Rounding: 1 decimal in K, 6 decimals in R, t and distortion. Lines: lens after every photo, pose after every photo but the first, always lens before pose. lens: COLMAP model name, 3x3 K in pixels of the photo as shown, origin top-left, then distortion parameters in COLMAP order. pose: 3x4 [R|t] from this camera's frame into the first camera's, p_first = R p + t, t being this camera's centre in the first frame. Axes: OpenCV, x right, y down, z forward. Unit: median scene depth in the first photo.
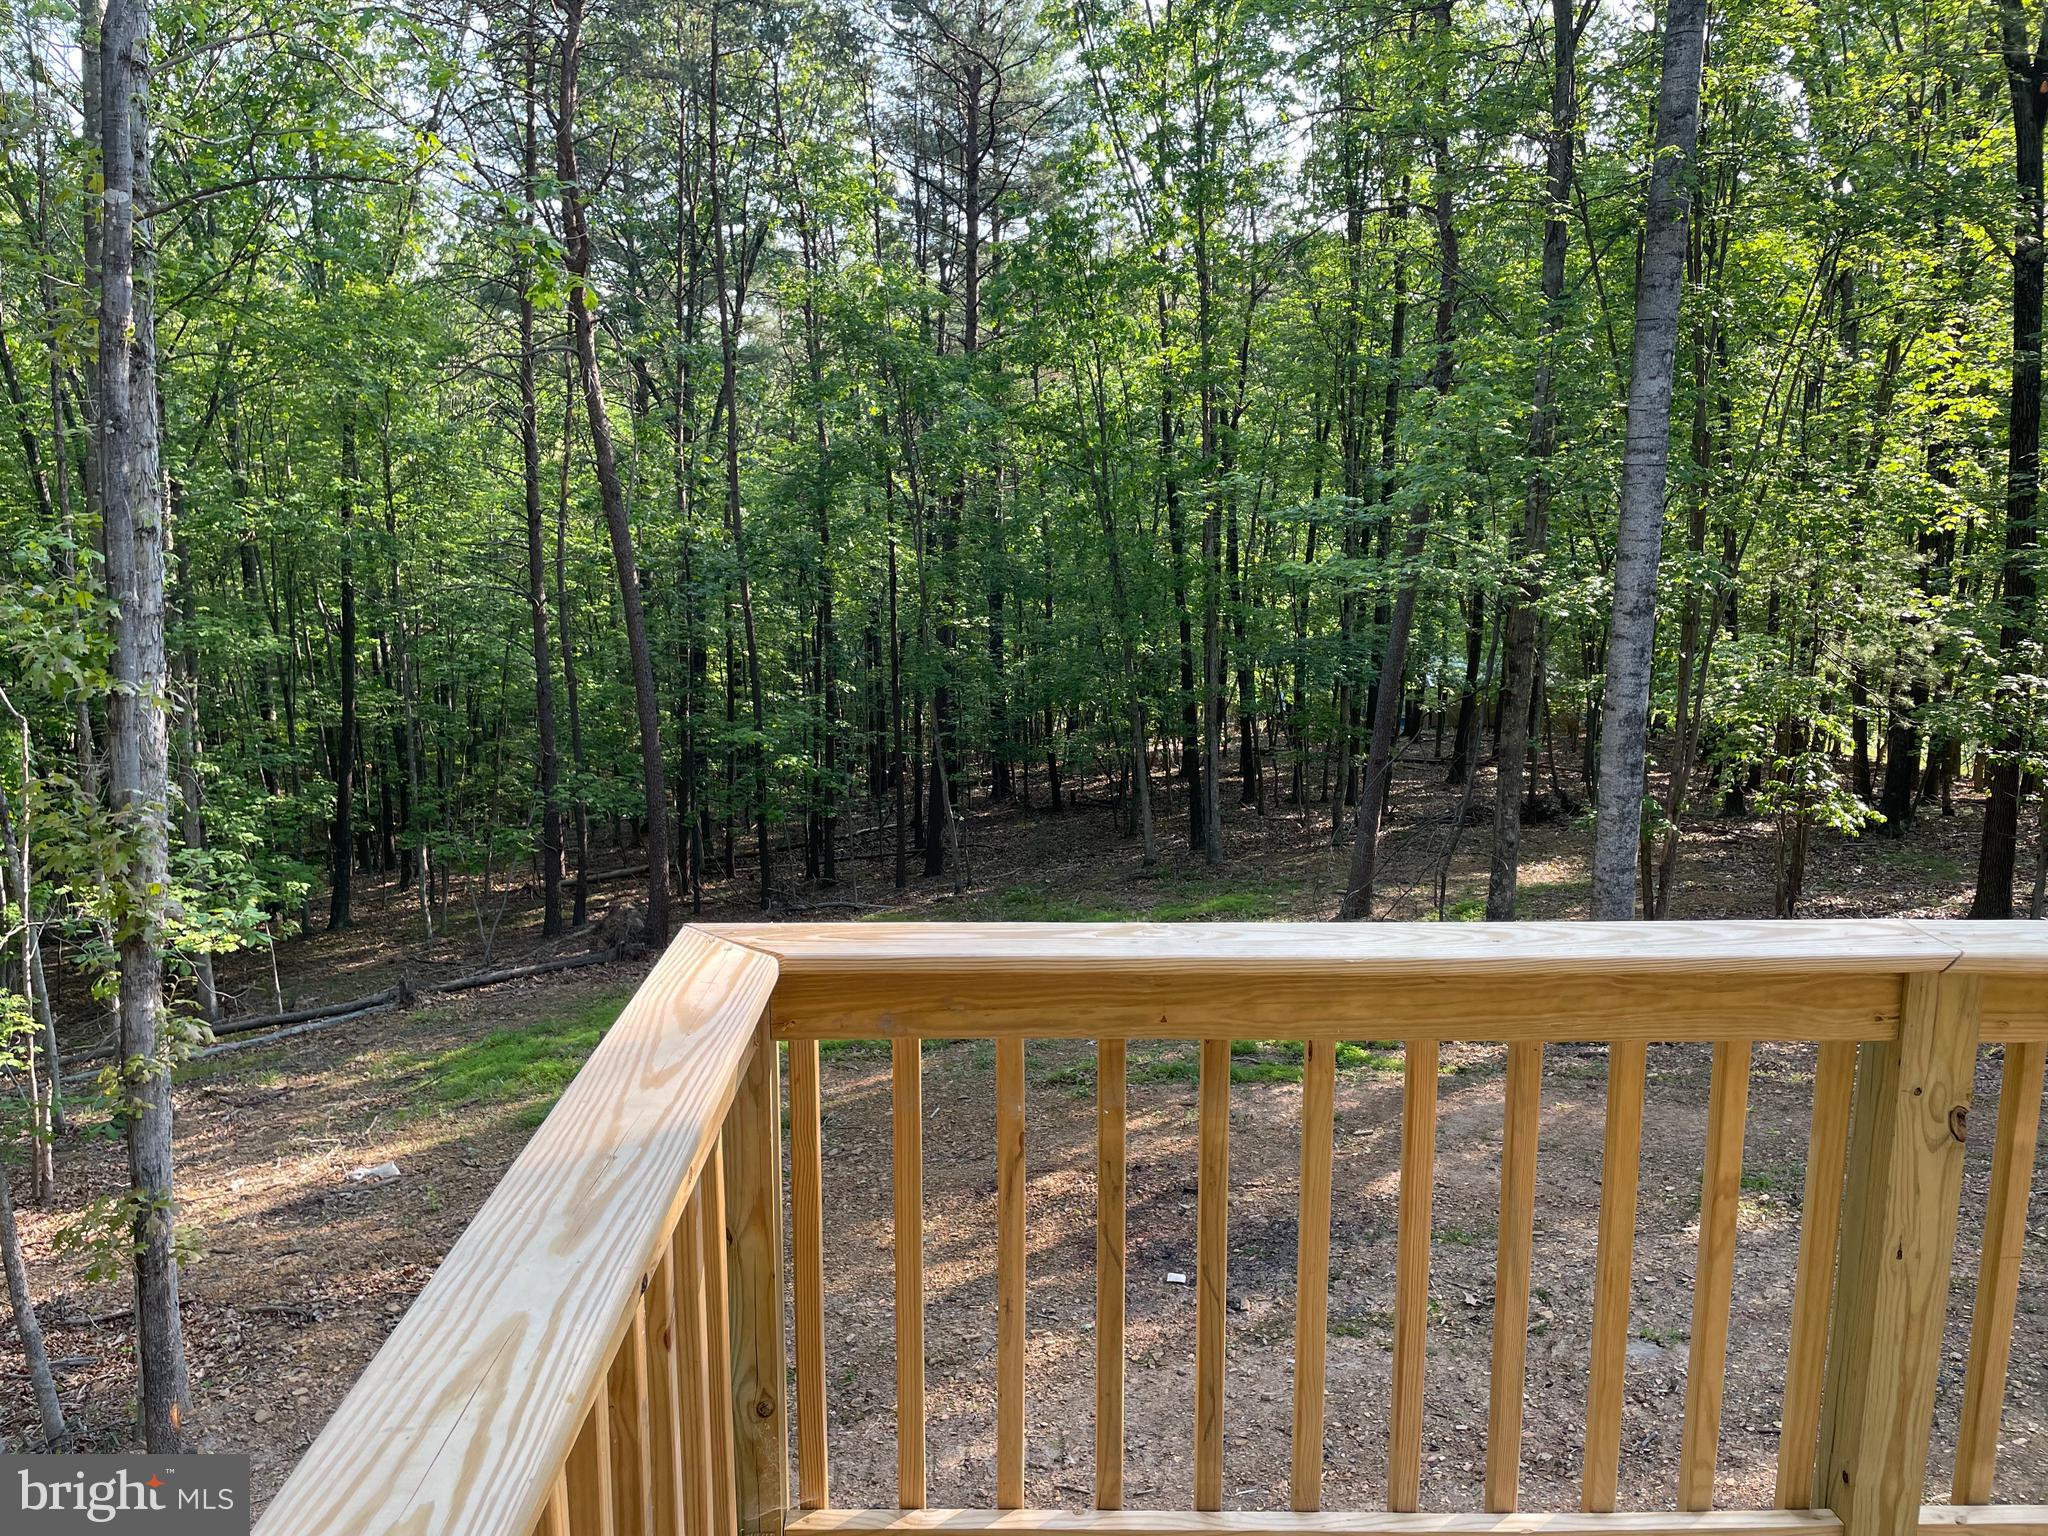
lens RADIAL K [[1543.9, 0, 1026.5], [0, 1543.9, 770.7], [0, 0, 1]] dist [0.091203, -0.123373]
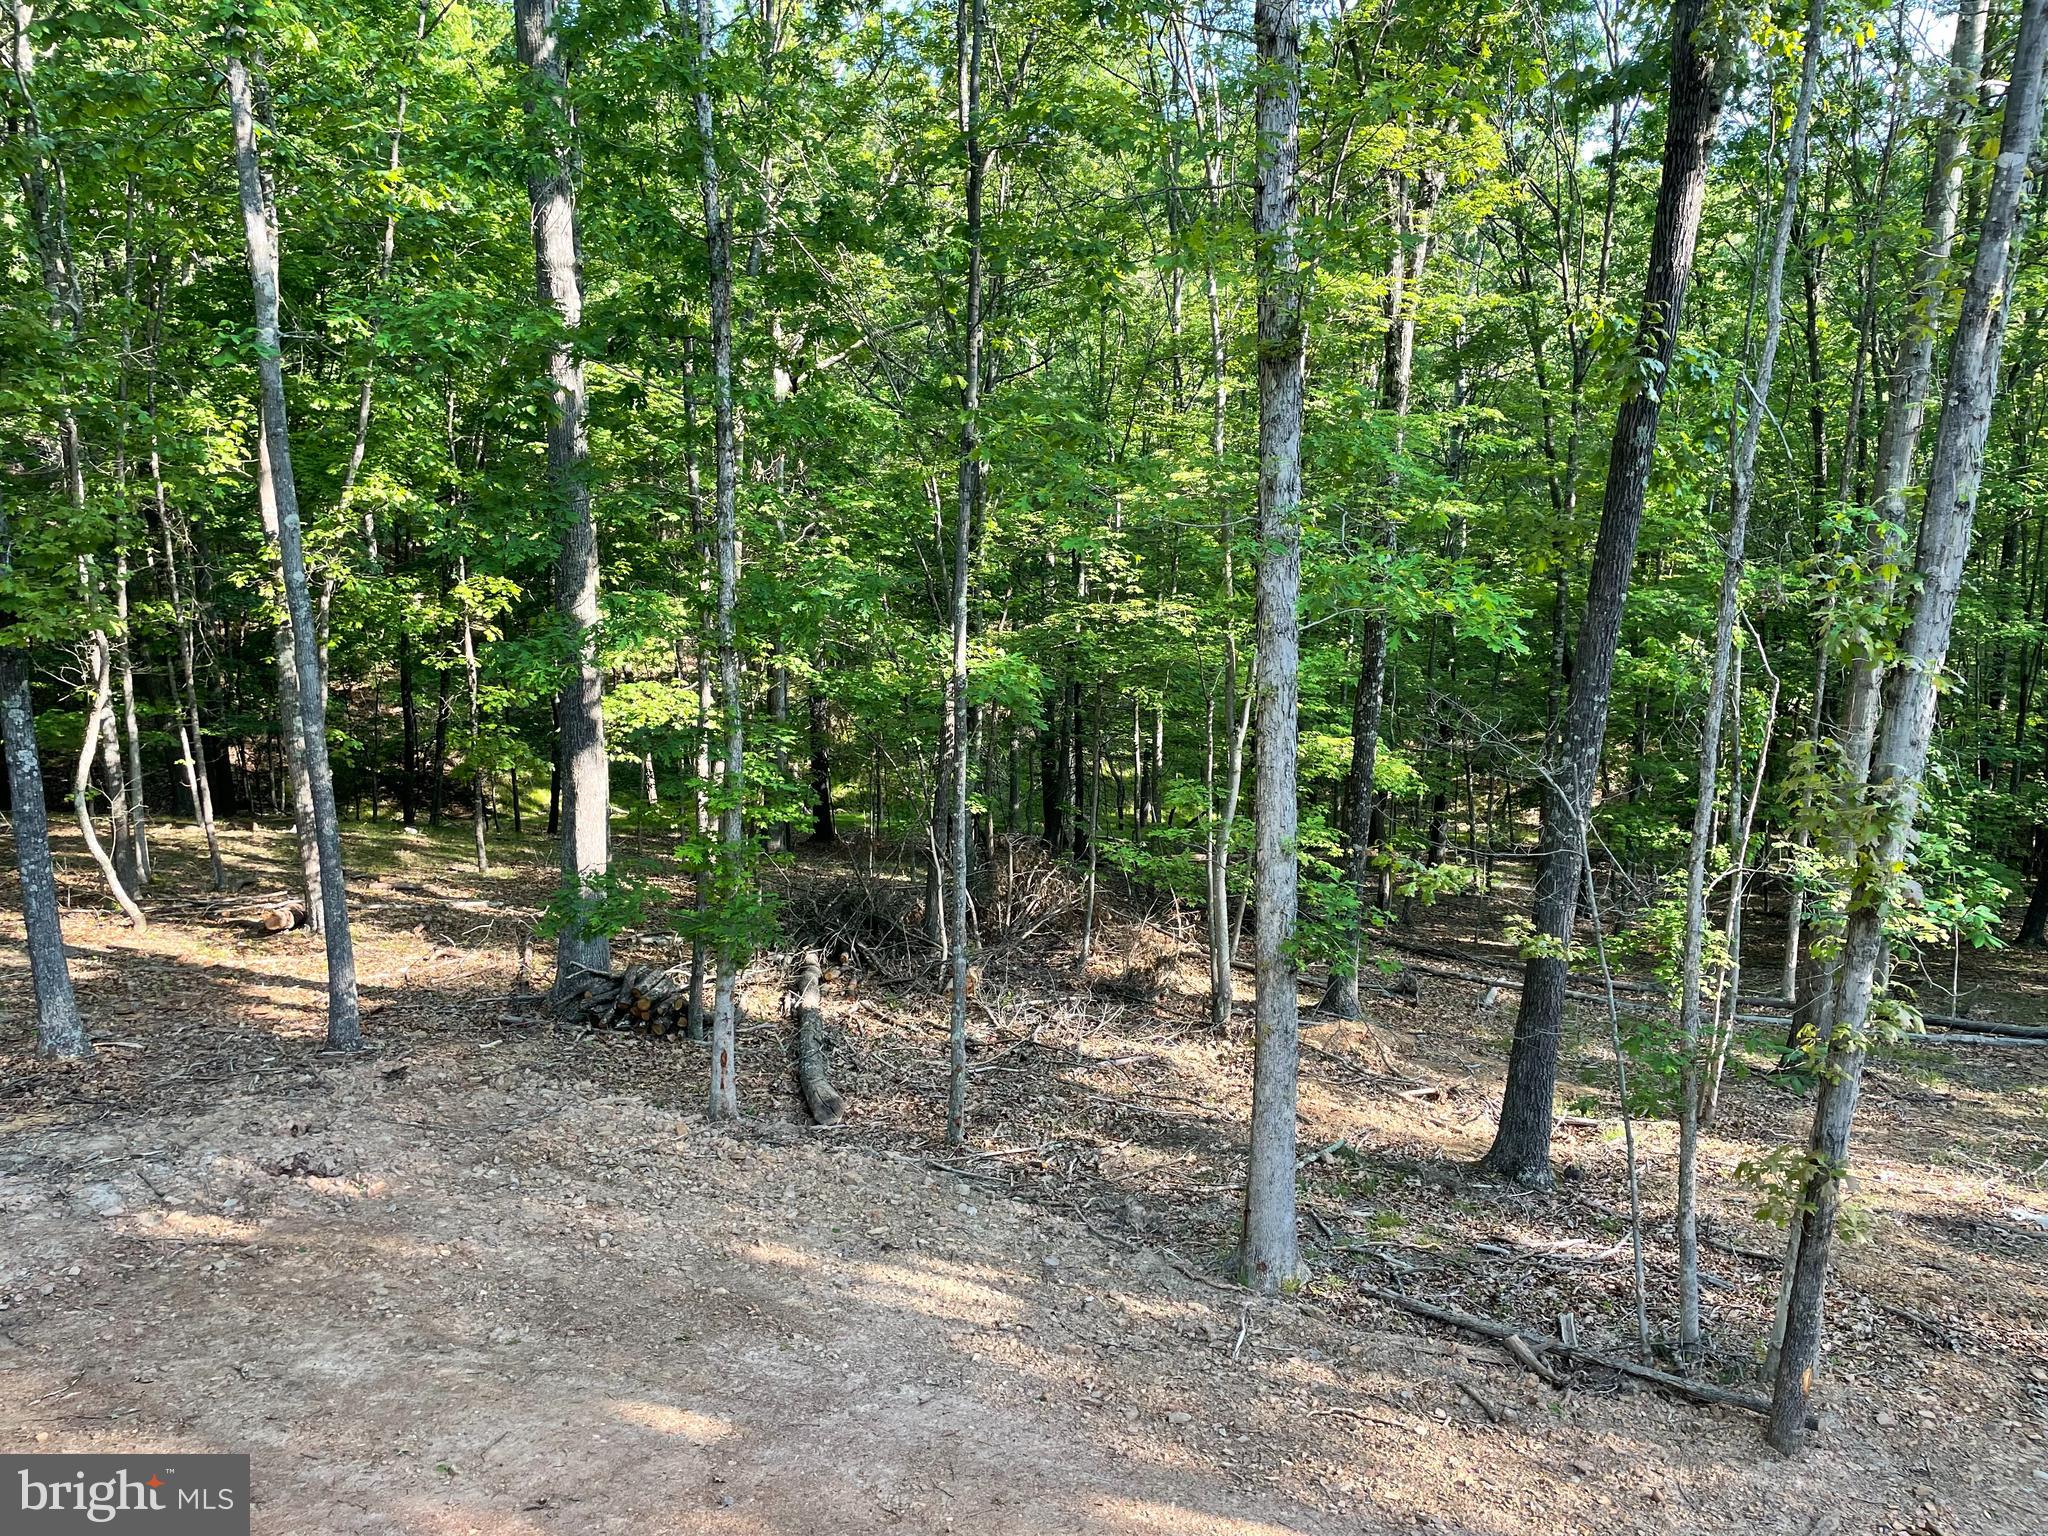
lens RADIAL K [[1543.9, 0, 1038.7], [0, 1543.9, 769.1], [0, 0, 1]] dist [0.091203, -0.123373]
pose [[0.544517, 0.165082, -0.822344, -0.035010], [-0.153588, 0.983487, 0.095731, 0.002272], [0.824567, 0.074175, 0.560880, -0.005425]]
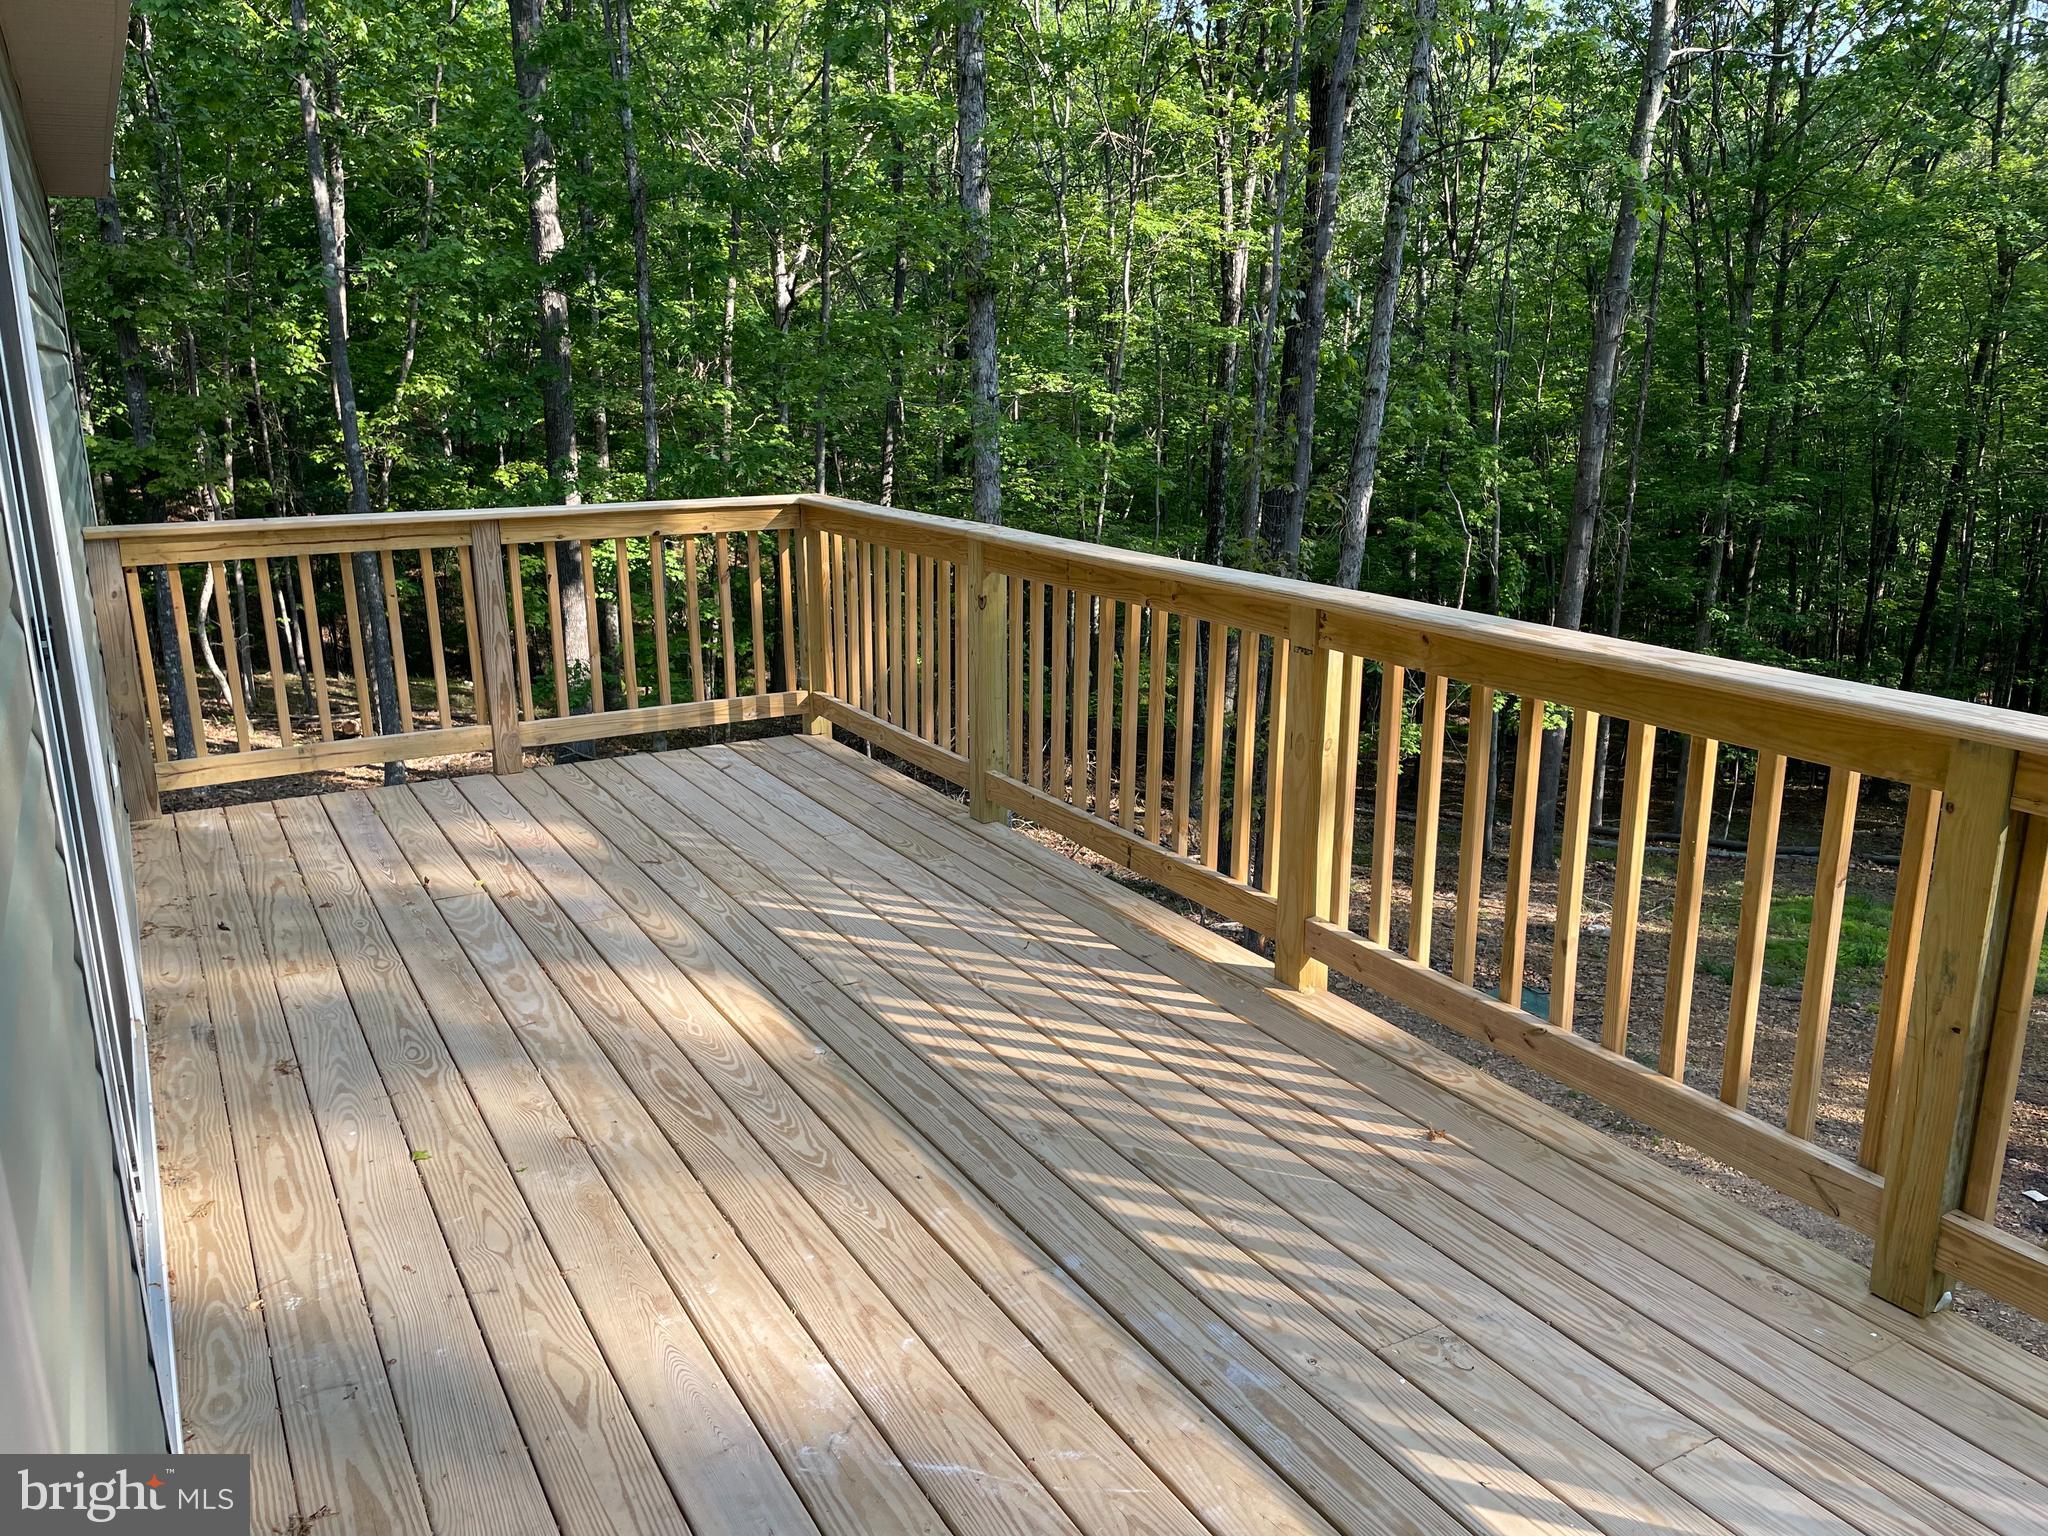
lens RADIAL K [[1543.9, 0, 1019.7], [0, 1543.9, 768.5], [0, 0, 1]] dist [0.091203, -0.123373]
pose [[0.490573, 0.218821, -0.843478, 0.851902], [-0.159593, 0.974147, 0.159900, 0.022311], [0.856661, 0.056170, 0.512812, -0.064453]]
